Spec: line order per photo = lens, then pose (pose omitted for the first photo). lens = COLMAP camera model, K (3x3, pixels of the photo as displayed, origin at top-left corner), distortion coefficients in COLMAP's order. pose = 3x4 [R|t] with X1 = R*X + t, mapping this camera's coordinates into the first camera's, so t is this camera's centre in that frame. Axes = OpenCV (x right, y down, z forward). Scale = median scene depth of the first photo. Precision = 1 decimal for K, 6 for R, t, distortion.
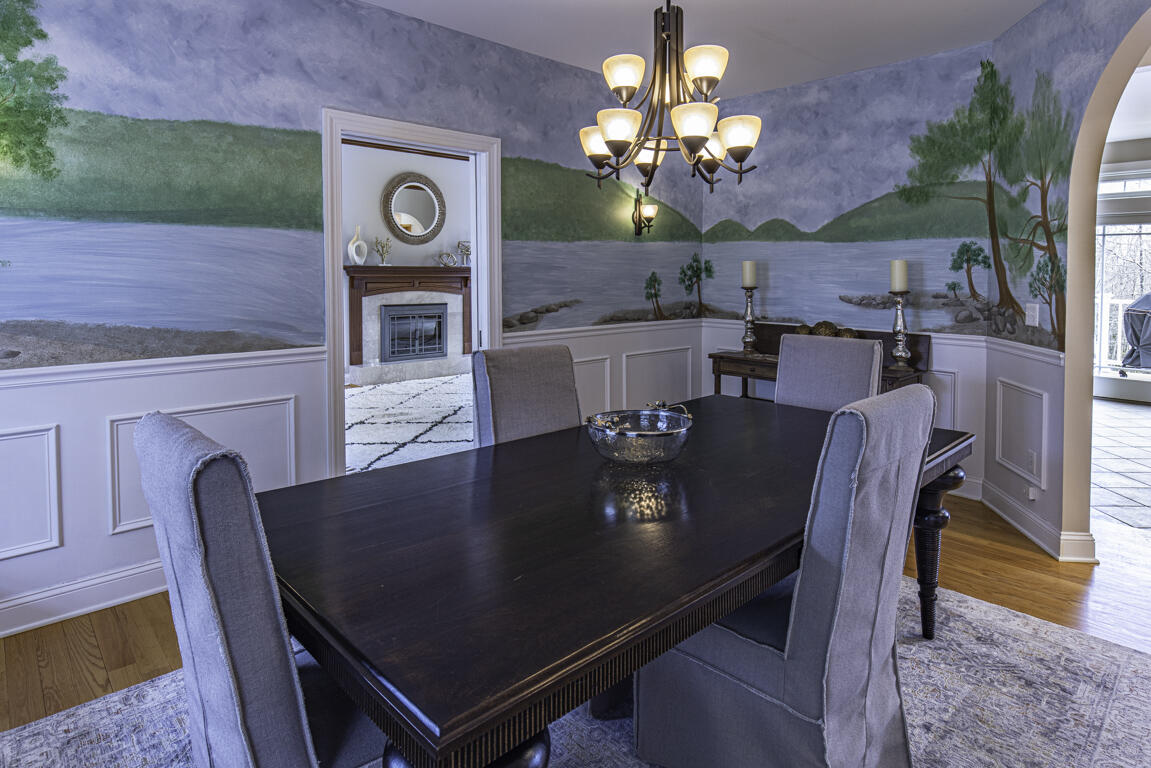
lens RADIAL K [[637.5, 0, 575.7], [0, 637.5, 294.5], [0, 0, 1]] dist [-0.000513, 0.000532]
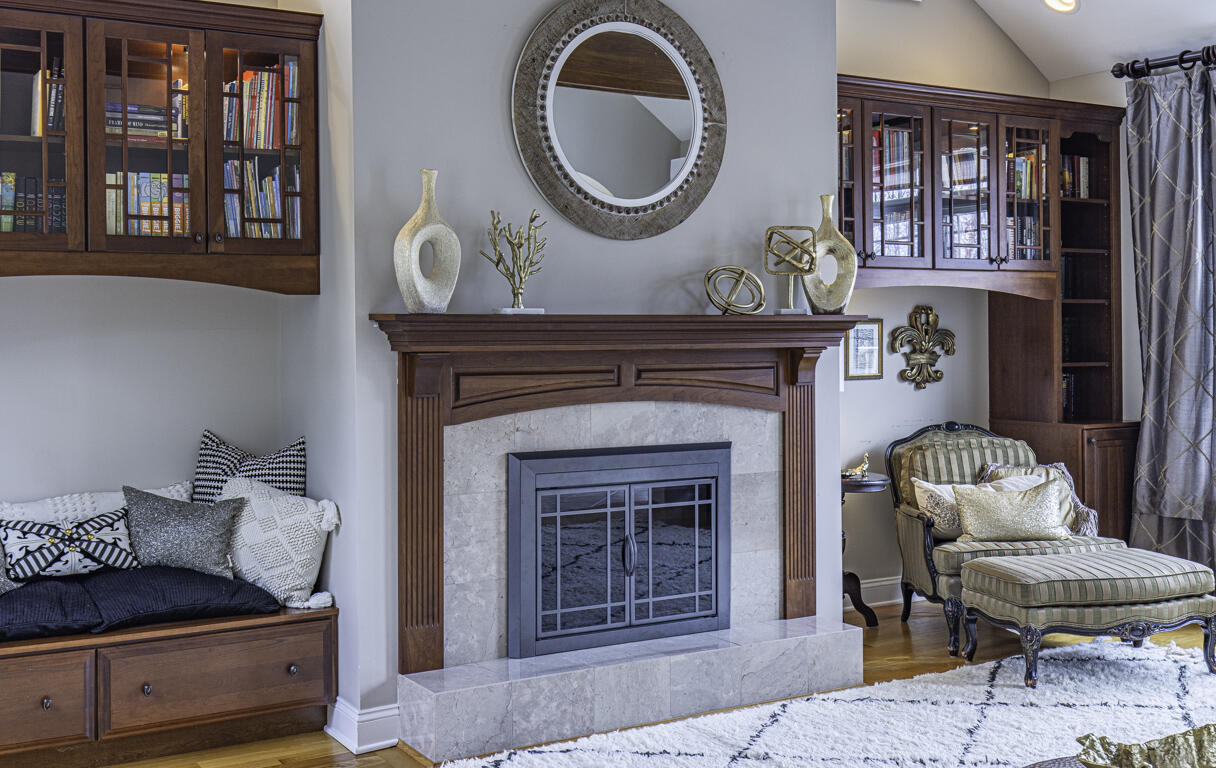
lens RADIAL K [[1345.4, 0, 616.2], [0, 1345.4, 315.1], [0, 0, 1]] dist [-0.002513, 0.000017]
pose [[0.976655, -0.007020, -0.214698, -0.058038], [-0.001980, 0.999129, -0.041674, -0.008672], [0.214803, 0.041126, 0.975791, 0.189820]]
